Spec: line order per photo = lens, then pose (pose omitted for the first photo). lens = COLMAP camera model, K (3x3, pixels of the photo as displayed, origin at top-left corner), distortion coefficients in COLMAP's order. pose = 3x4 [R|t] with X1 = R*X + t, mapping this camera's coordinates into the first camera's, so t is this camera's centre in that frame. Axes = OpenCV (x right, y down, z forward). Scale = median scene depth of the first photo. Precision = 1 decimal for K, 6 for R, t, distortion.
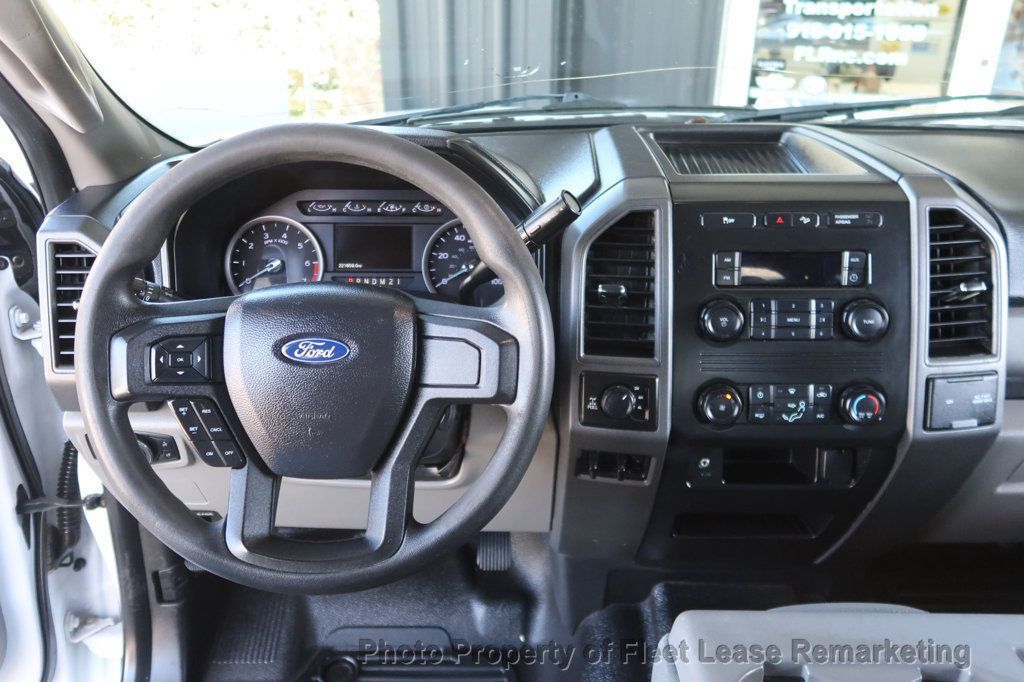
lens RADIAL K [[834.6, 0, 512.0], [0, 834.6, 341.0], [0, 0, 1]] dist [0.050059, -0.006789]
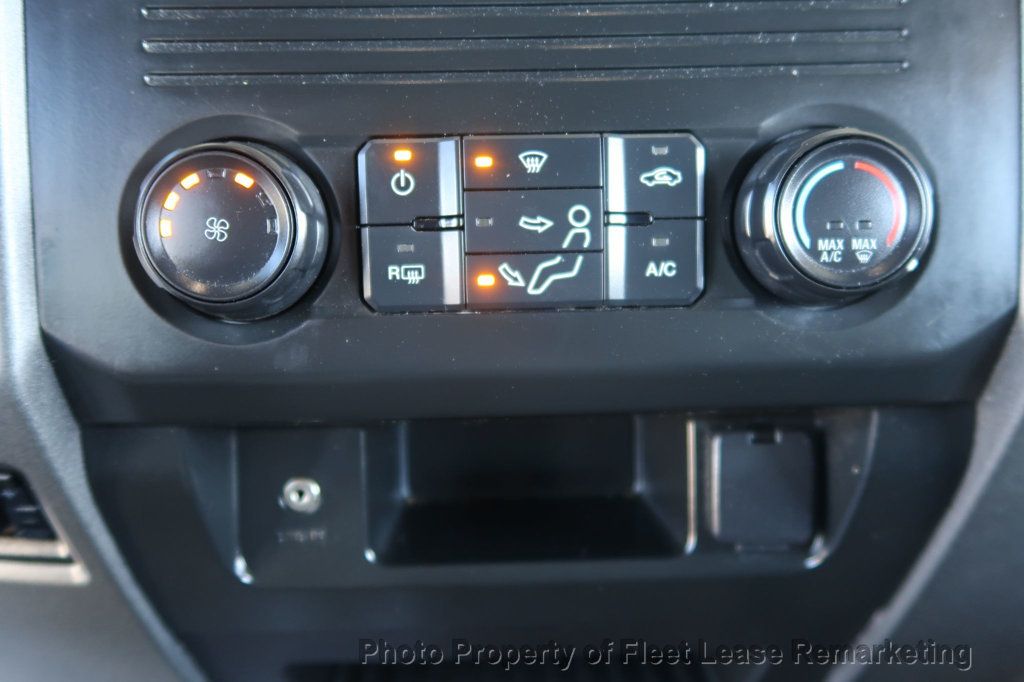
lens RADIAL K [[834.6, 0, 512.0], [0, 834.6, 341.0], [0, 0, 1]] dist [0.050059, -0.006789]
pose [[0.999666, -0.021833, 0.013818, 0.322037], [0.022837, 0.996751, -0.077242, 0.127011], [-0.012087, 0.077532, 0.996917, 0.768429]]
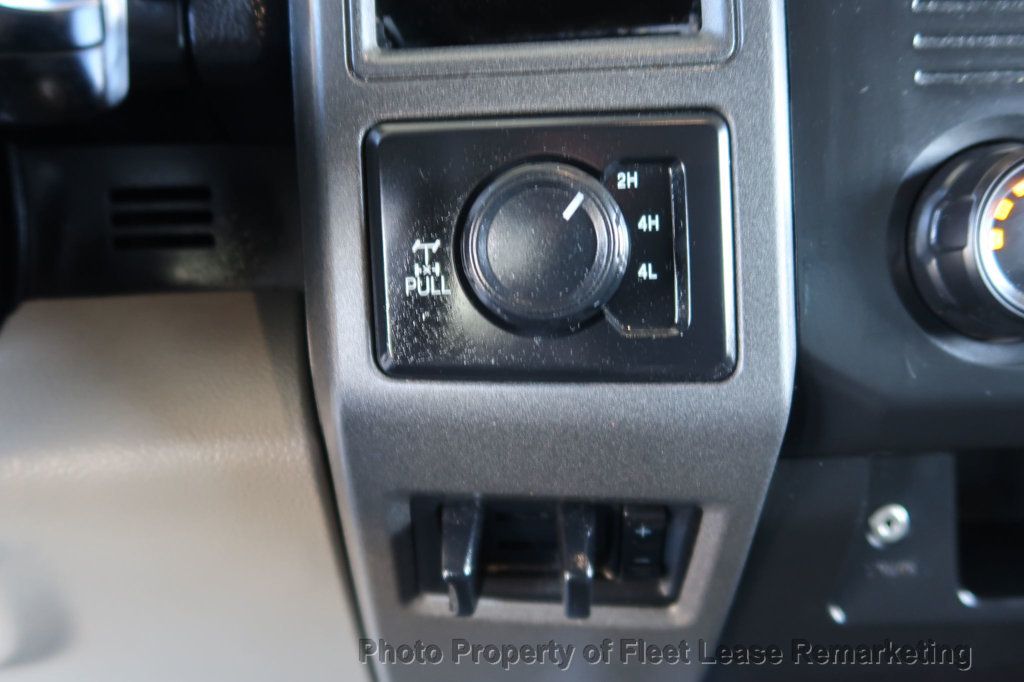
lens RADIAL K [[834.6, 0, 512.0], [0, 834.6, 341.0], [0, 0, 1]] dist [0.050059, -0.006789]
pose [[0.997549, -0.041339, 0.056457, 0.106452], [0.046128, 0.995198, -0.086335, 0.114384], [-0.052617, 0.088728, 0.994665, 0.795520]]
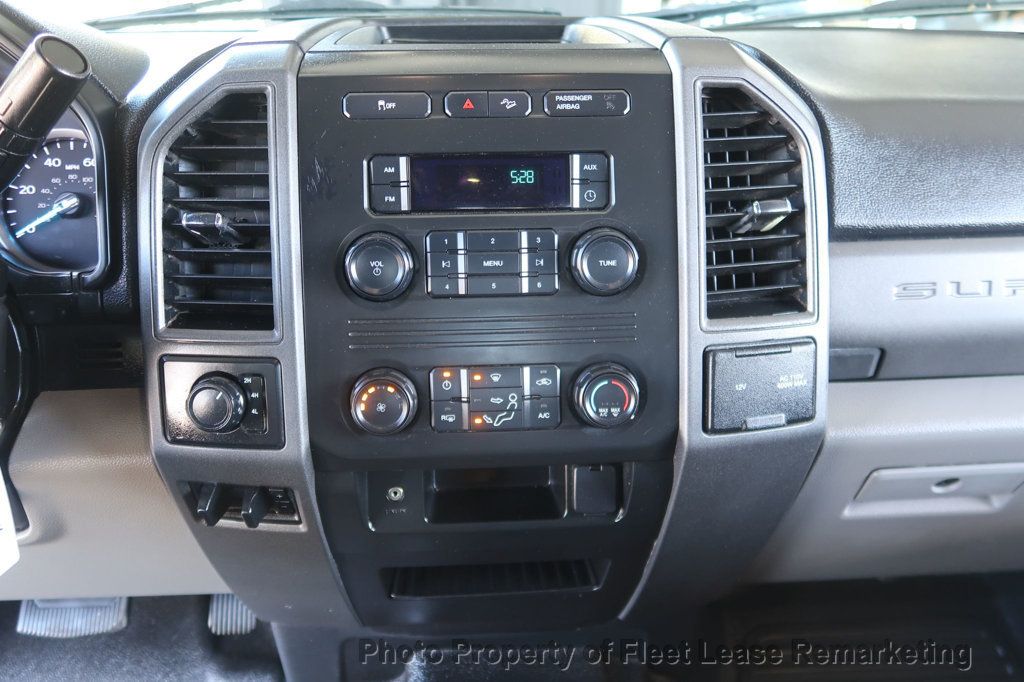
lens RADIAL K [[834.6, 0, 512.0], [0, 834.6, 341.0], [0, 0, 1]] dist [0.050059, -0.006789]
pose [[0.998698, -0.025078, 0.044422, 0.317347], [0.025265, 0.999674, -0.003656, 0.034947], [-0.044316, 0.004774, 0.999006, 0.374620]]
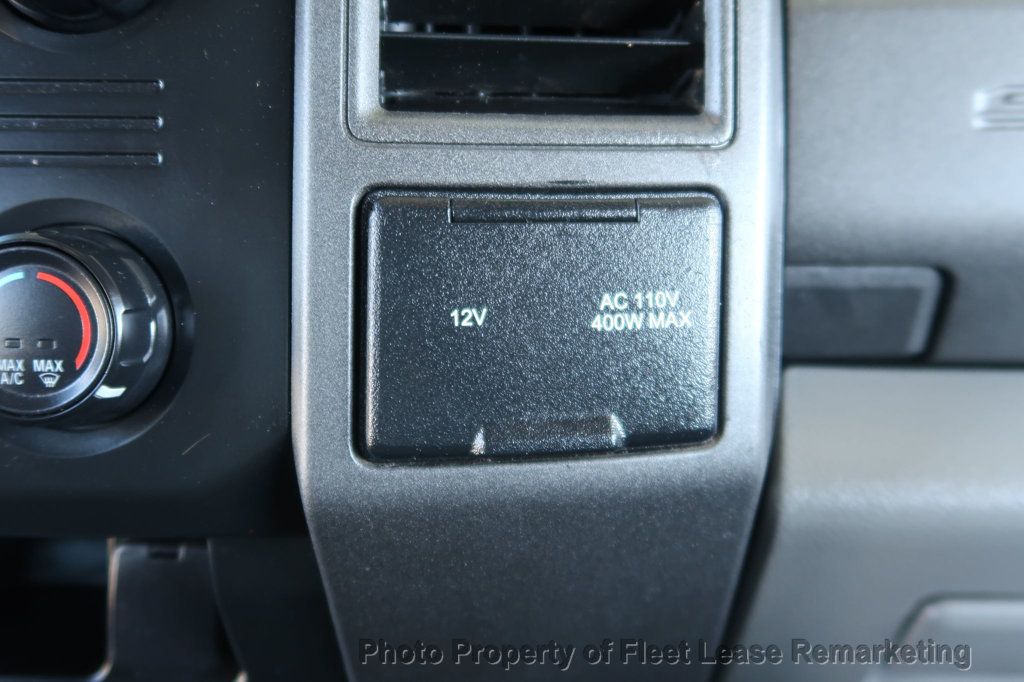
lens RADIAL K [[834.6, 0, 512.0], [0, 834.6, 341.0], [0, 0, 1]] dist [0.050059, -0.006789]
pose [[0.998257, 0.018535, -0.056036, 0.538920], [-0.023684, 0.995415, -0.092668, 0.095759], [0.054061, 0.093834, 0.994119, 0.799993]]
